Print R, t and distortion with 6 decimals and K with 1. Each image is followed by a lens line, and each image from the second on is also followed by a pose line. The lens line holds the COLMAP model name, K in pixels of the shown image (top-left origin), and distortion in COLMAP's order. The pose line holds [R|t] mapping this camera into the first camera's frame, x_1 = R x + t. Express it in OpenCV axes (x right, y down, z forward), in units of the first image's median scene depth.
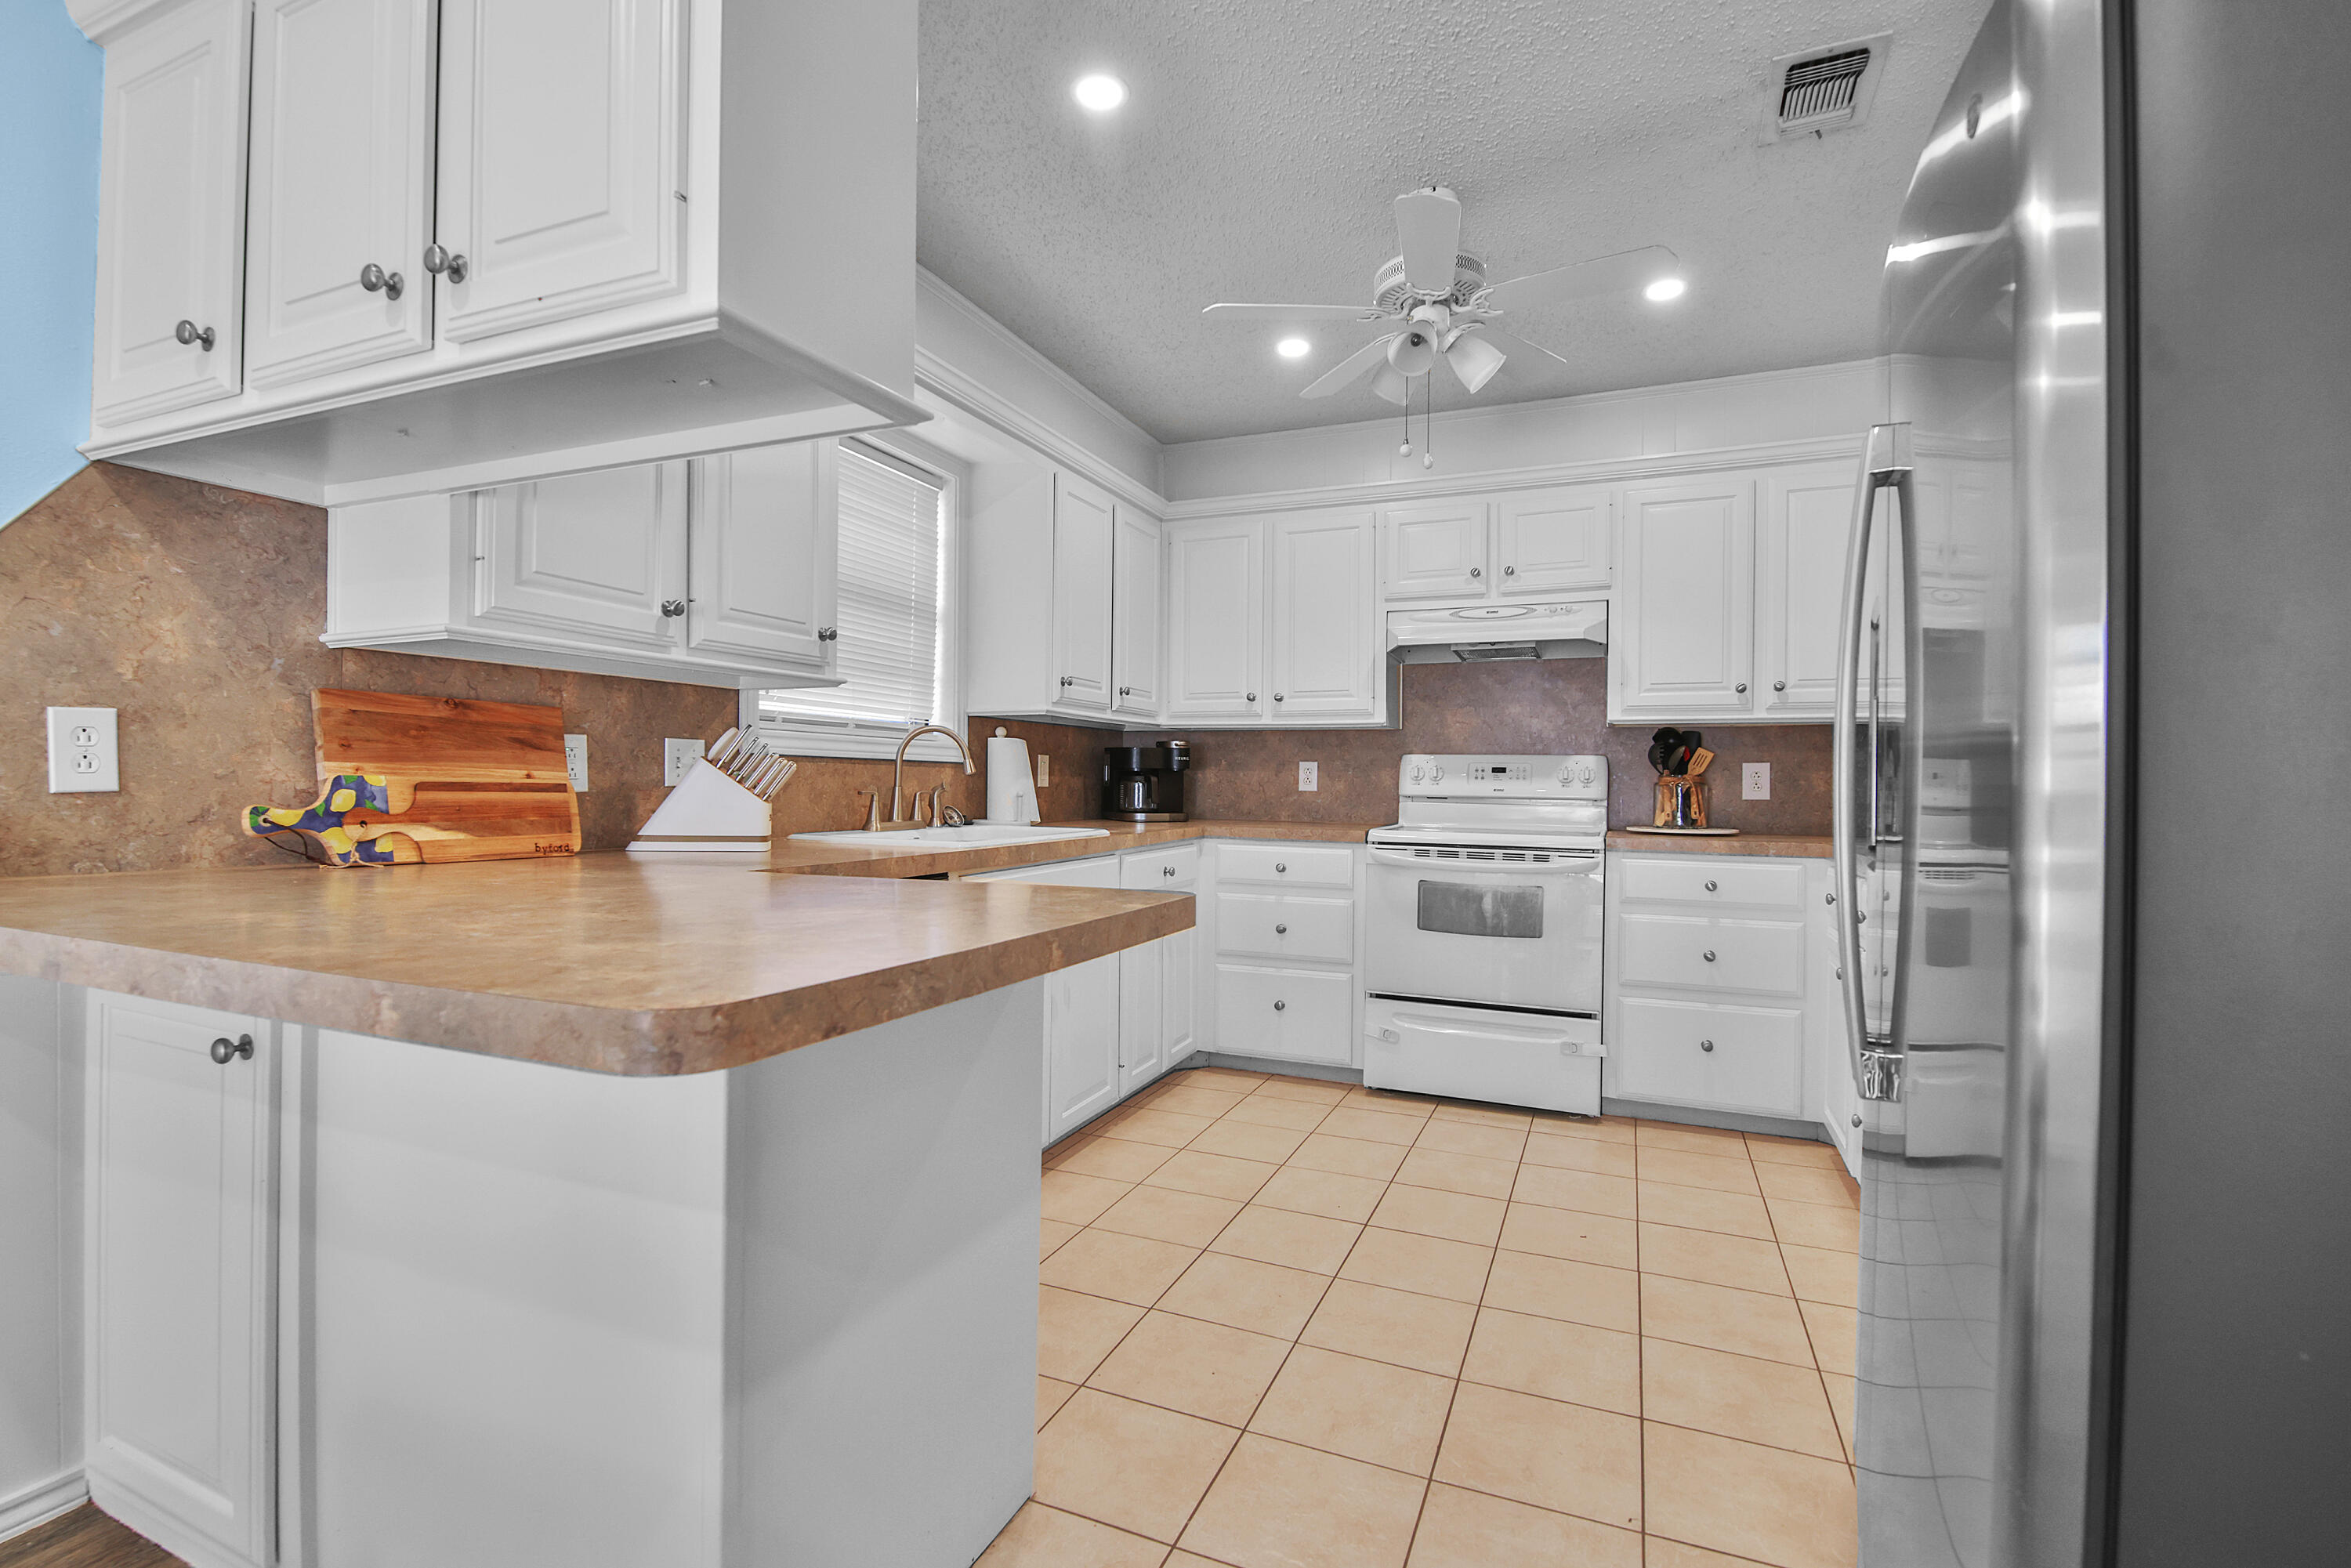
lens RADIAL K [[1110.2, 0, 1140.1], [0, 1110.2, 818.3], [0, 0, 1]] dist [-0.017648, -0.000987]
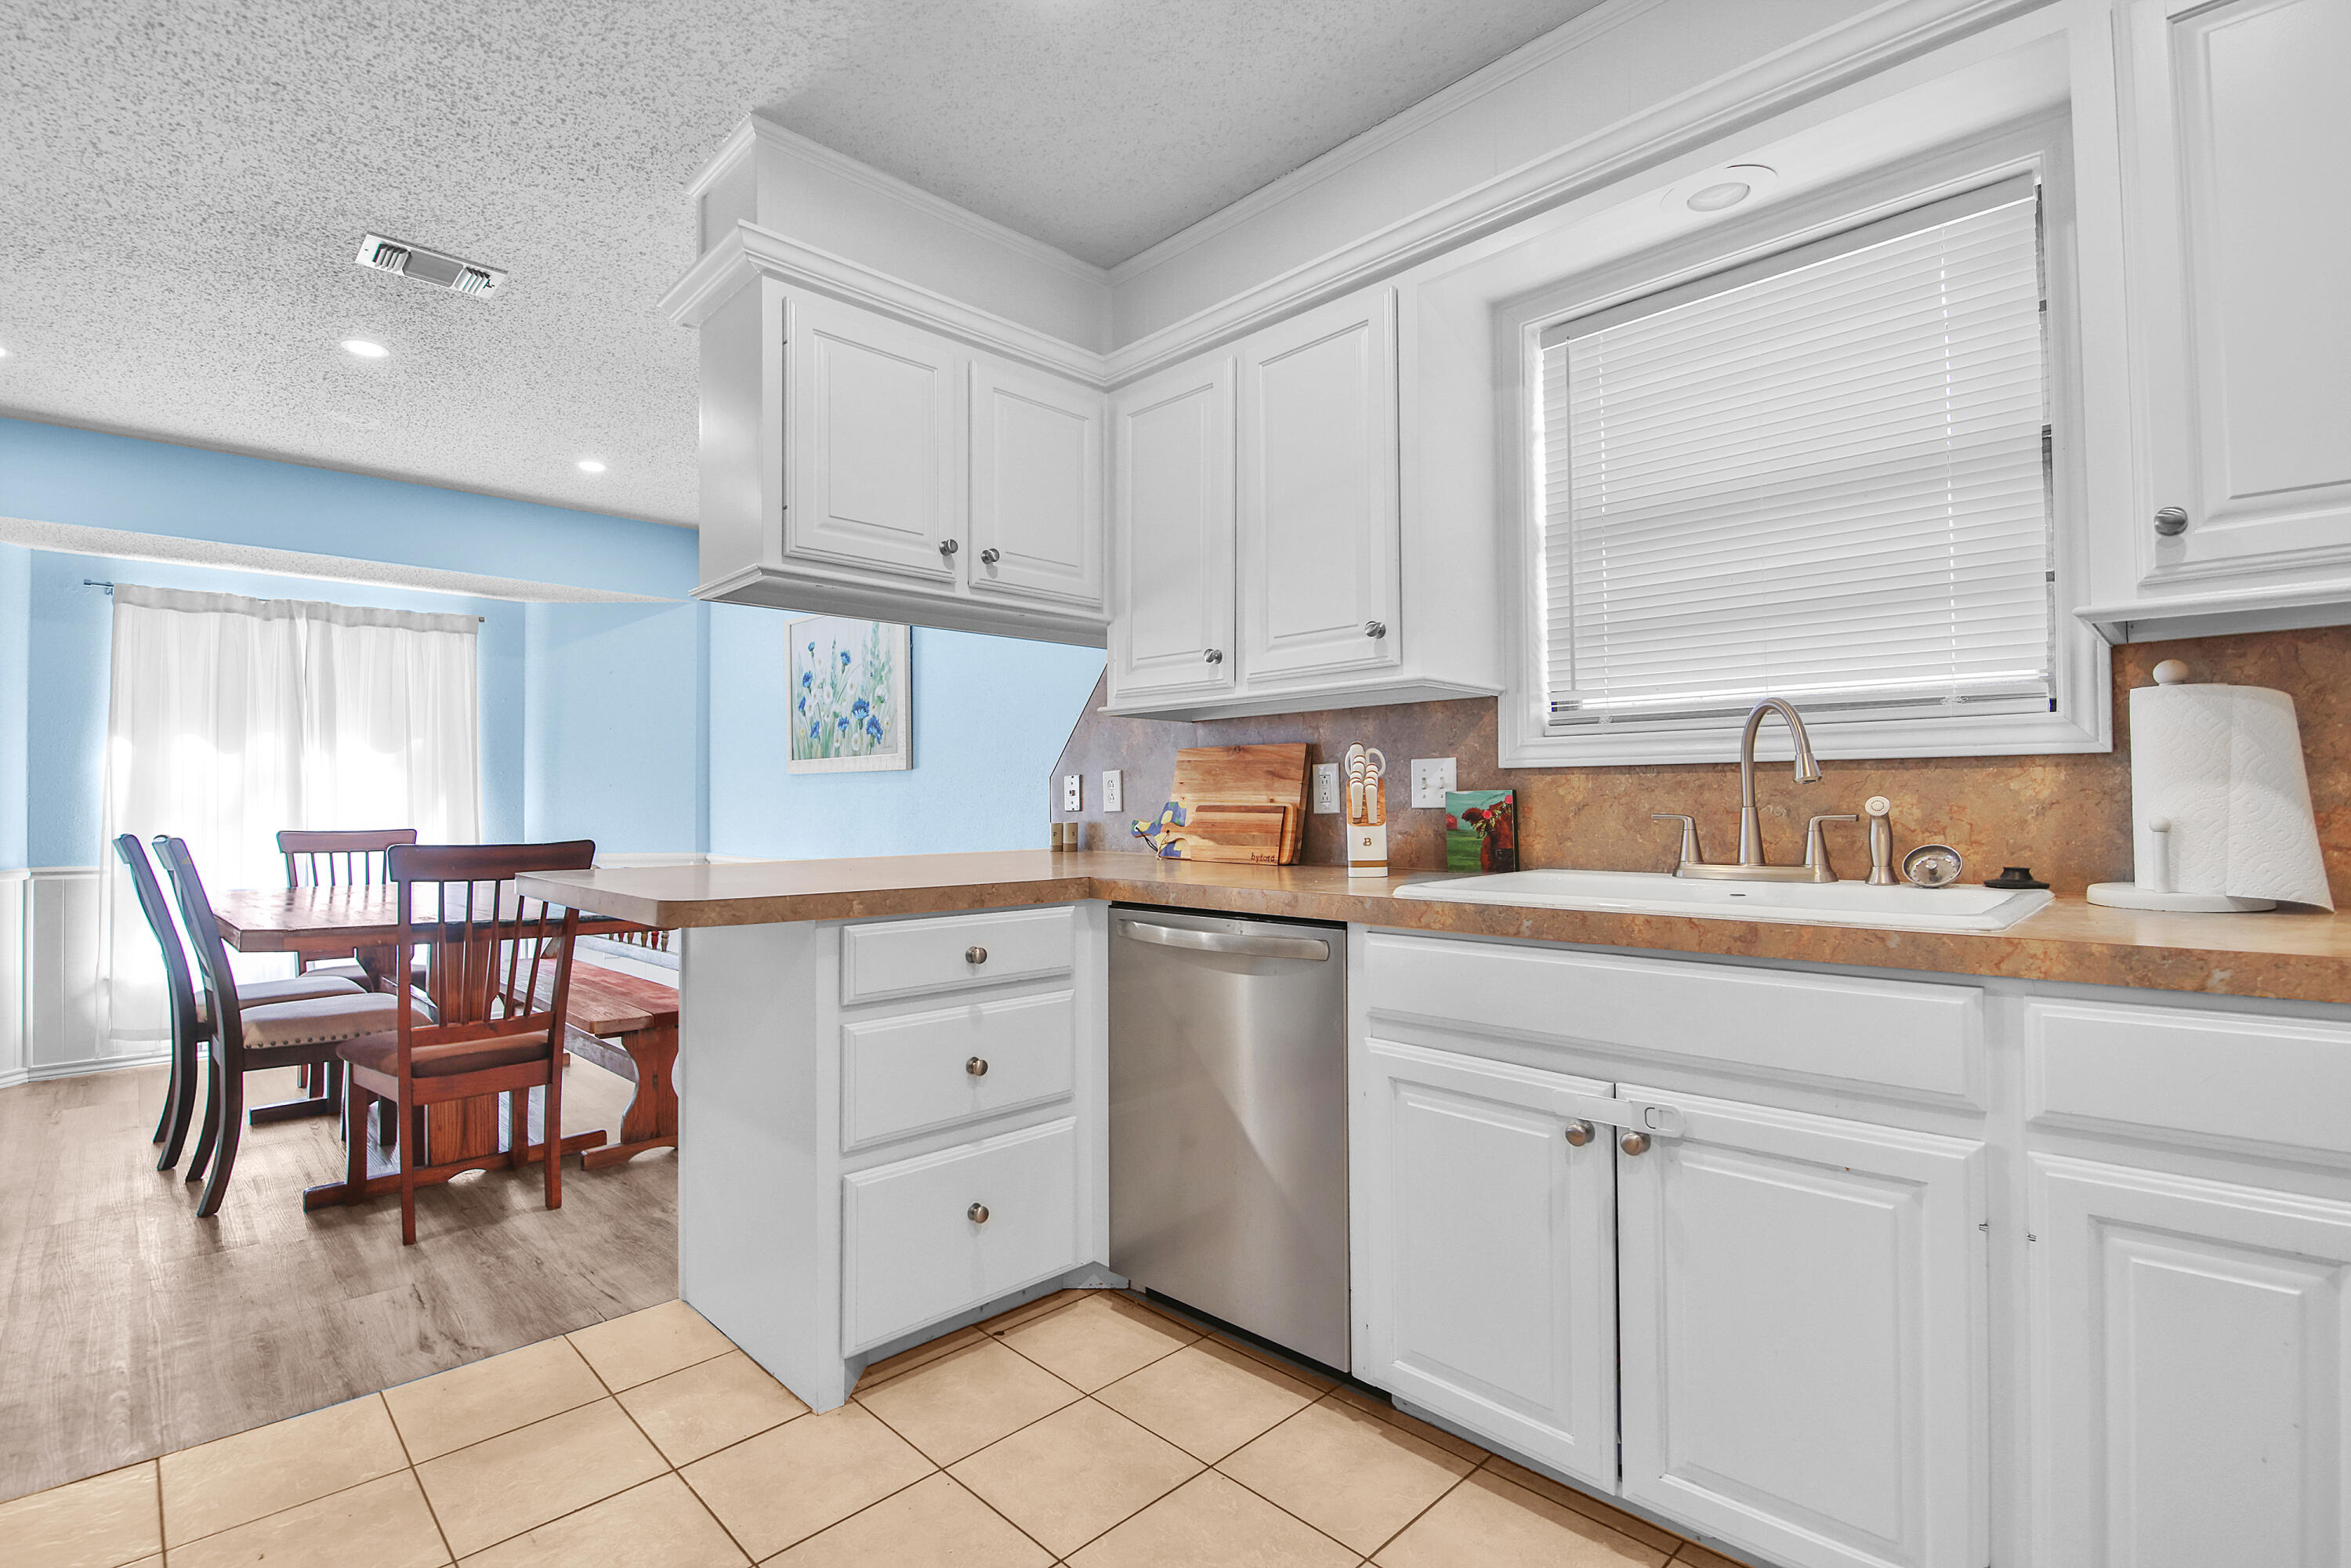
lens RADIAL K [[1059.3, 0, 1175.5], [0, 1059.3, 784.0], [0, 0, 1]] dist [-0.000413, -0.000141]
pose [[-0.372753, -0.026235, -0.927560, 0.586585], [-0.028540, 0.999451, -0.016799, -0.032003], [0.927492, 0.020210, -0.373297, 1.289658]]
